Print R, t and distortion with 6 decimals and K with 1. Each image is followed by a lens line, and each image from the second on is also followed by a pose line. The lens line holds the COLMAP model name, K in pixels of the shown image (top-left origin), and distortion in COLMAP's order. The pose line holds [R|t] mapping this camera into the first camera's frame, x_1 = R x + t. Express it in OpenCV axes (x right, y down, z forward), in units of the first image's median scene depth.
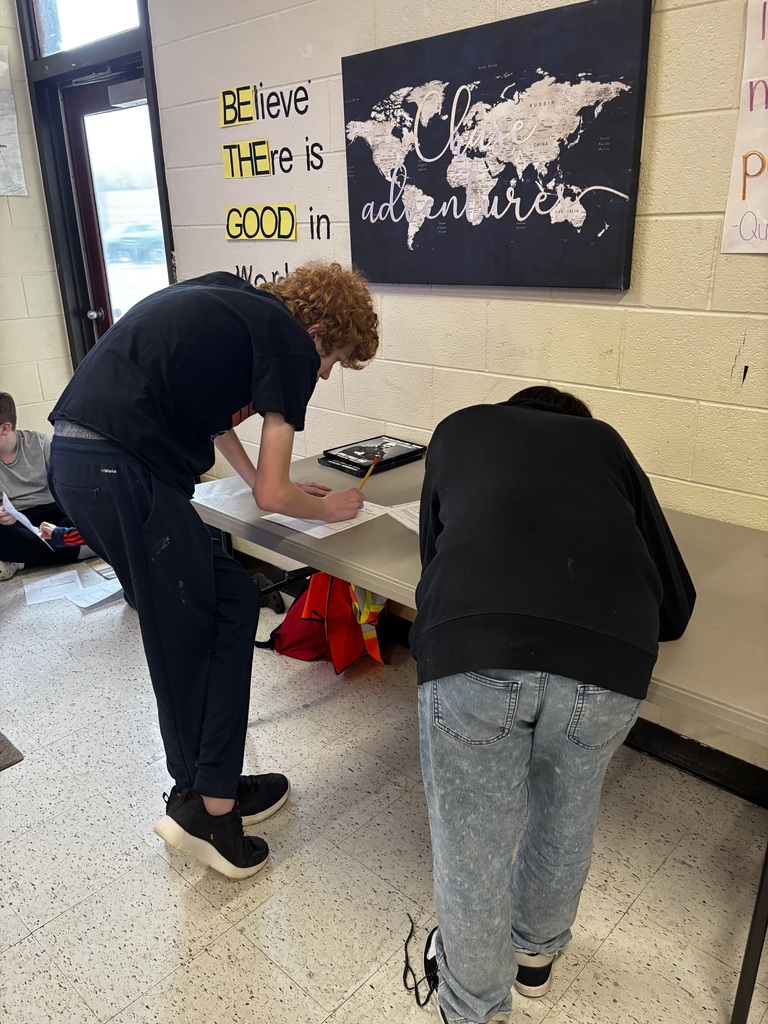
lens RADIAL K [[792.1, 0, 382.5], [0, 792.1, 509.5], [0, 0, 1]] dist [0.022513, -0.006555]
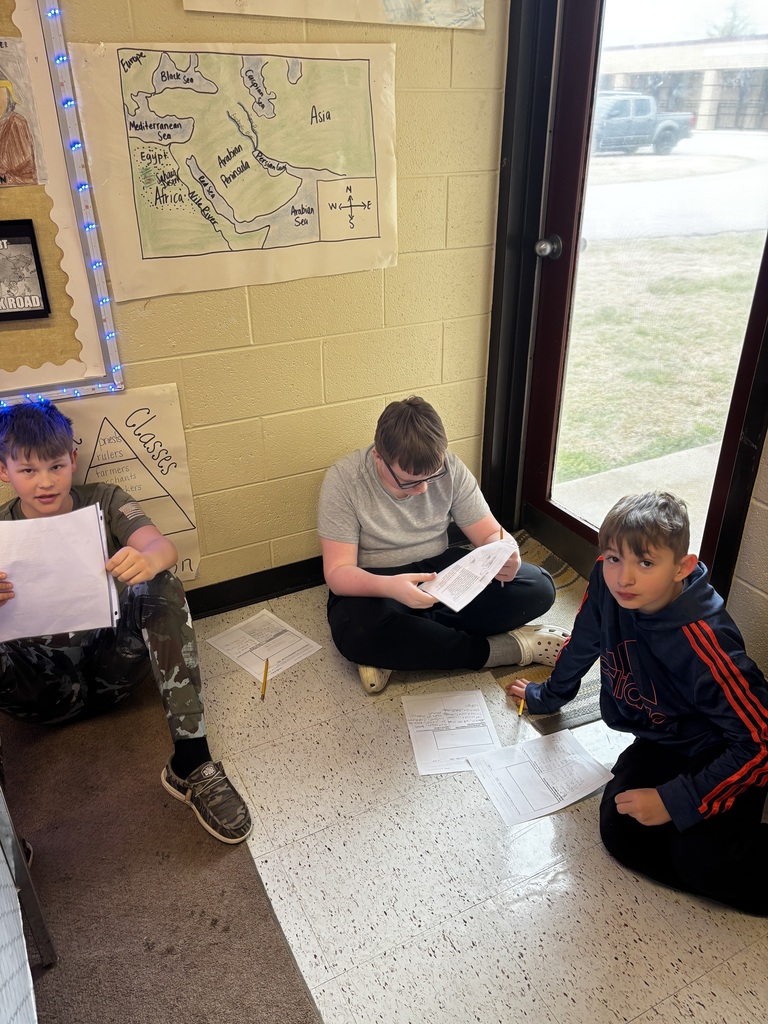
lens RADIAL K [[792.1, 0, 388.2], [0, 792.1, 514.2], [0, 0, 1]] dist [0.022513, -0.006555]
pose [[0.945454, 0.158340, -0.284683, -0.276127], [-0.116378, 0.980426, 0.158811, -0.131640], [0.304257, -0.117018, 0.945375, 0.383547]]
